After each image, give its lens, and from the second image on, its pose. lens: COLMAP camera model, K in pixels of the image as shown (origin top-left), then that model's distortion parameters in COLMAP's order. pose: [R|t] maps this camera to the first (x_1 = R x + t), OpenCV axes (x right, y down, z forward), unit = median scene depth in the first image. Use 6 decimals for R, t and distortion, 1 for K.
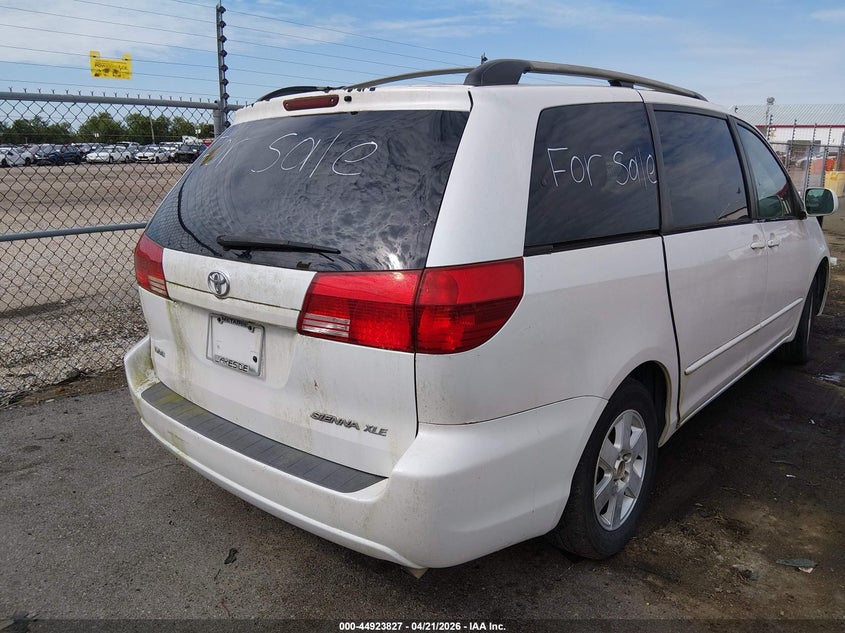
lens RADIAL K [[765.9, 0, 422.5], [0, 765.9, 316.5], [0, 0, 1]] dist [-0.009021, -0.011118]
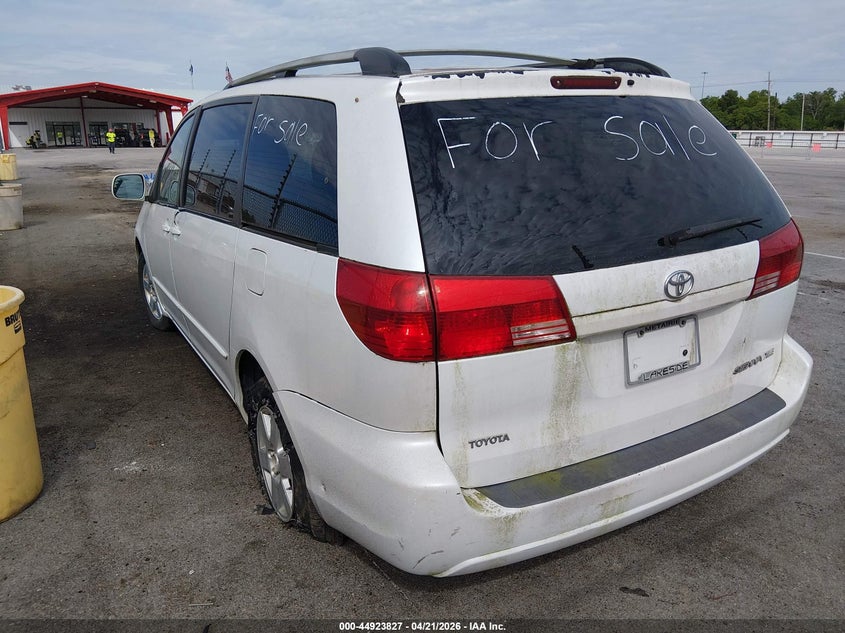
lens RADIAL K [[765.9, 0, 422.5], [0, 765.9, 316.5], [0, 0, 1]] dist [-0.009021, -0.011118]
pose [[0.194952, -0.236690, 0.951825, -1.169184], [0.213504, 0.957415, 0.194350, -0.241337], [-0.957293, 0.165329, 0.237184, 1.063070]]
